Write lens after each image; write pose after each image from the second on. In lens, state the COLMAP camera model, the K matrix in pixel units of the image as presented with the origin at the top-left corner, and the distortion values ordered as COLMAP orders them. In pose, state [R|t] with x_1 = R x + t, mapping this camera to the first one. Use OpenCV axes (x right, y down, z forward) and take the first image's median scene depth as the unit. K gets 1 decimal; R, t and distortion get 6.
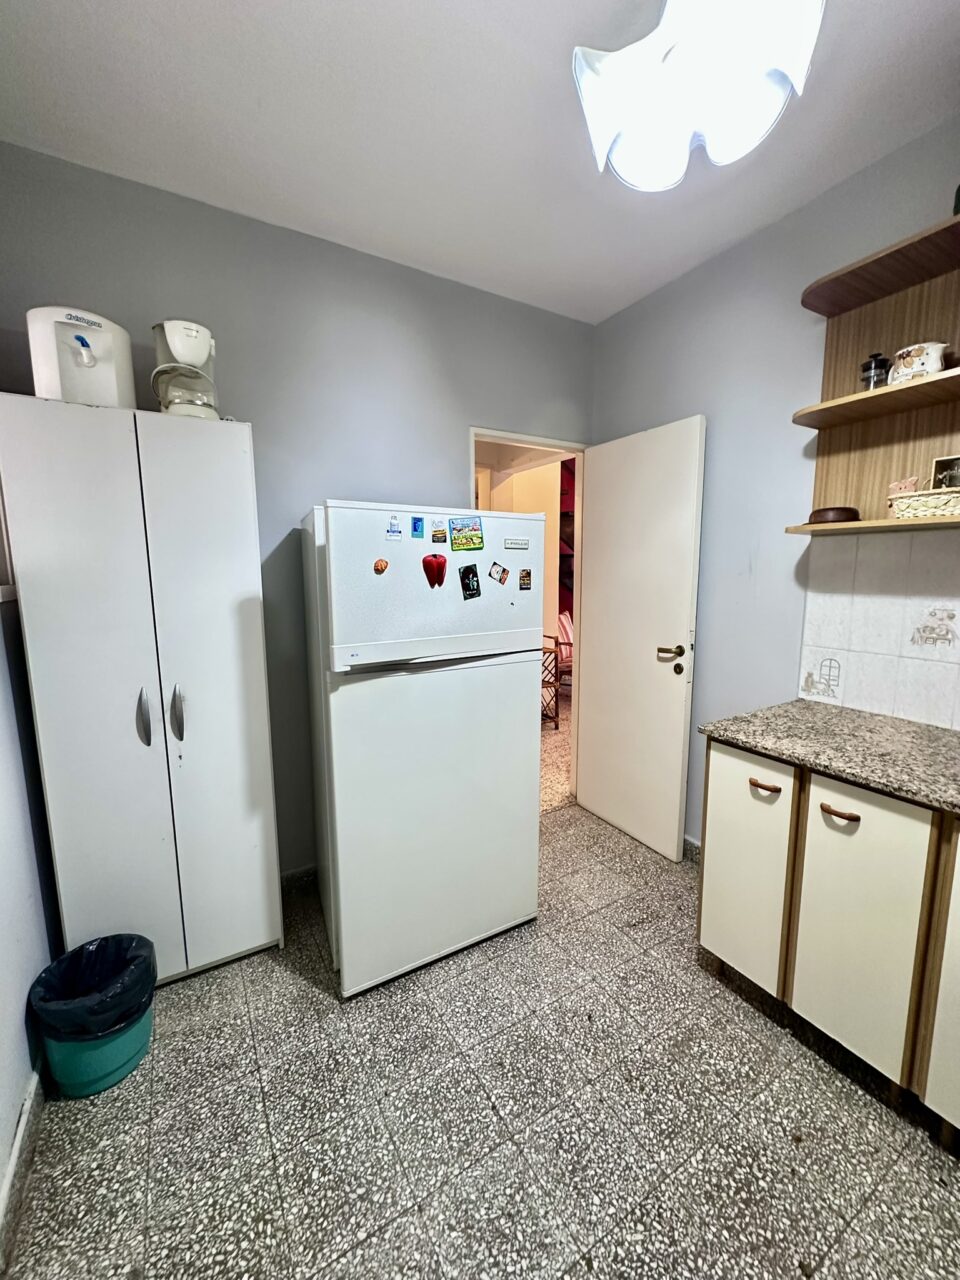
lens RADIAL K [[511.4, 0, 479.6], [0, 511.4, 640.1], [0, 0, 1]] dist [-0.001572, 0.000761]
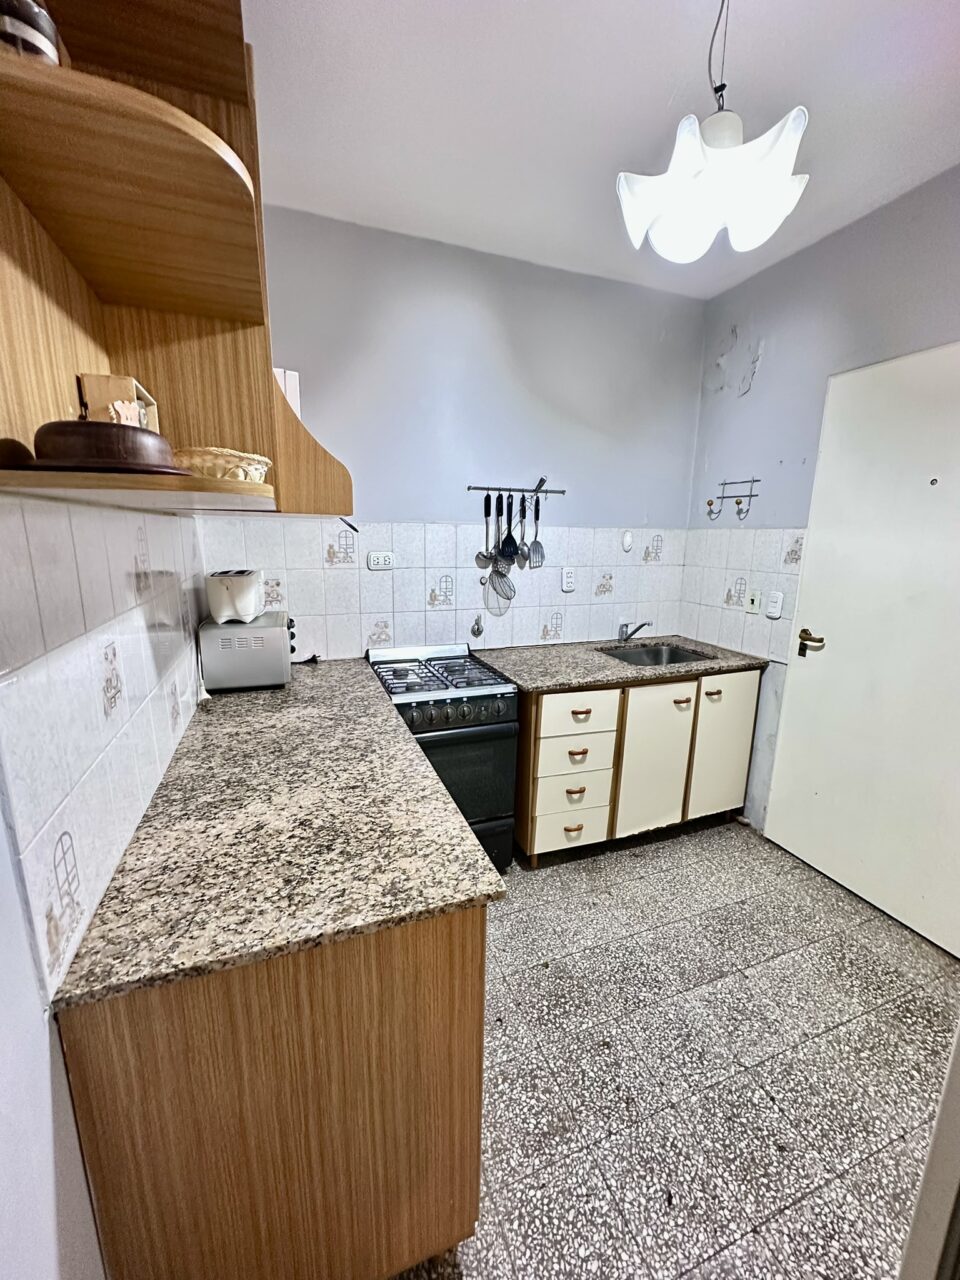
lens RADIAL K [[511.4, 0, 479.6], [0, 511.4, 640.1], [0, 0, 1]] dist [-0.001572, 0.000761]
pose [[-0.984394, -0.042045, 0.170883, 0.456061], [0.018980, 0.940009, 0.340622, -0.294950], [-0.174953, 0.338550, -0.924541, 1.694205]]
